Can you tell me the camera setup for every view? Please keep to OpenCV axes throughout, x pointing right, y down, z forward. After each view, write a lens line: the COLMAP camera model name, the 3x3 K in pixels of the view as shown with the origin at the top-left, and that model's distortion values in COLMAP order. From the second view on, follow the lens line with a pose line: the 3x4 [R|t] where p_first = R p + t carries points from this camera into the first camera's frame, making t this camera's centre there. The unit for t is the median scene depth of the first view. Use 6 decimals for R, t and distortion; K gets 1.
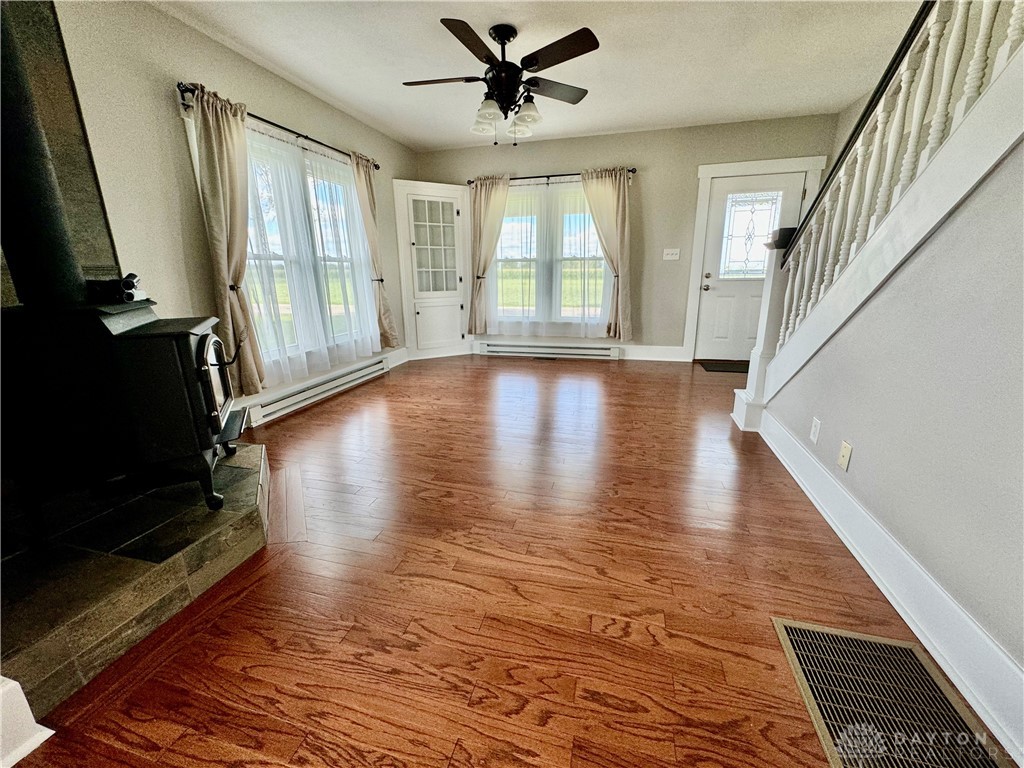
lens RADIAL K [[409.2, 0, 515.2], [0, 409.2, 382.3], [0, 0, 1]] dist [-0.003020, -0.000208]
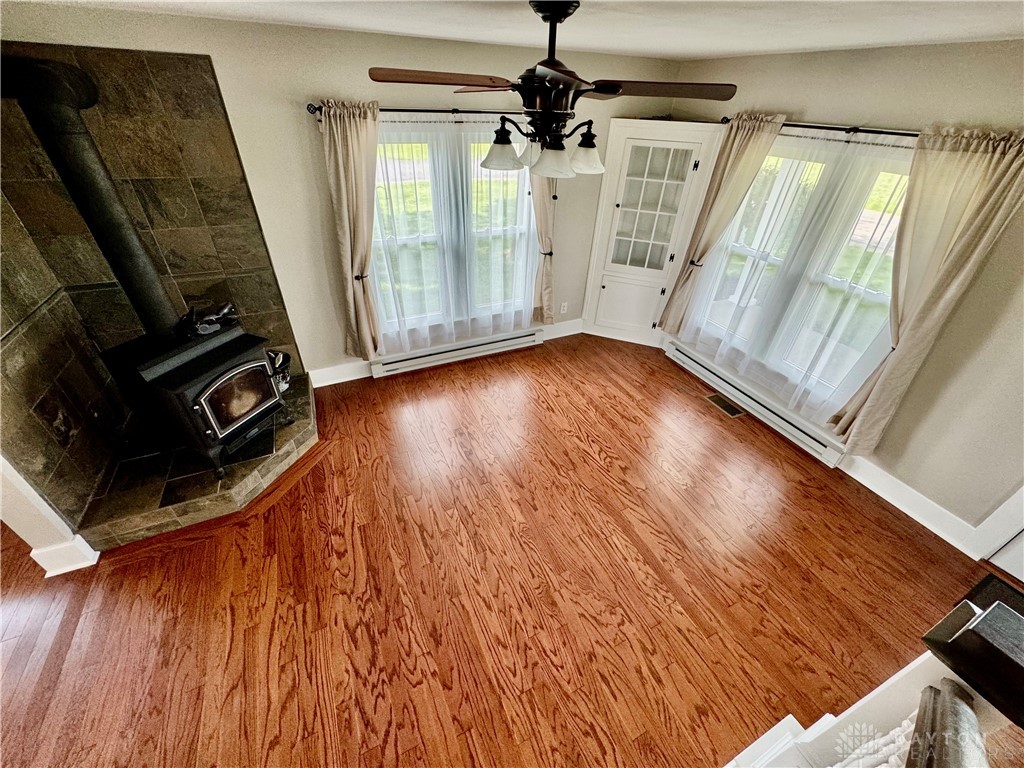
lens RADIAL K [[409.2, 0, 512.1], [0, 409.2, 384.6], [0, 0, 1]] dist [-0.003020, -0.000208]
pose [[0.644980, 0.467337, -0.604646, 0.269945], [-0.240515, 0.875145, 0.419849, -0.323574], [0.725364, -0.125368, 0.676853, 0.269926]]
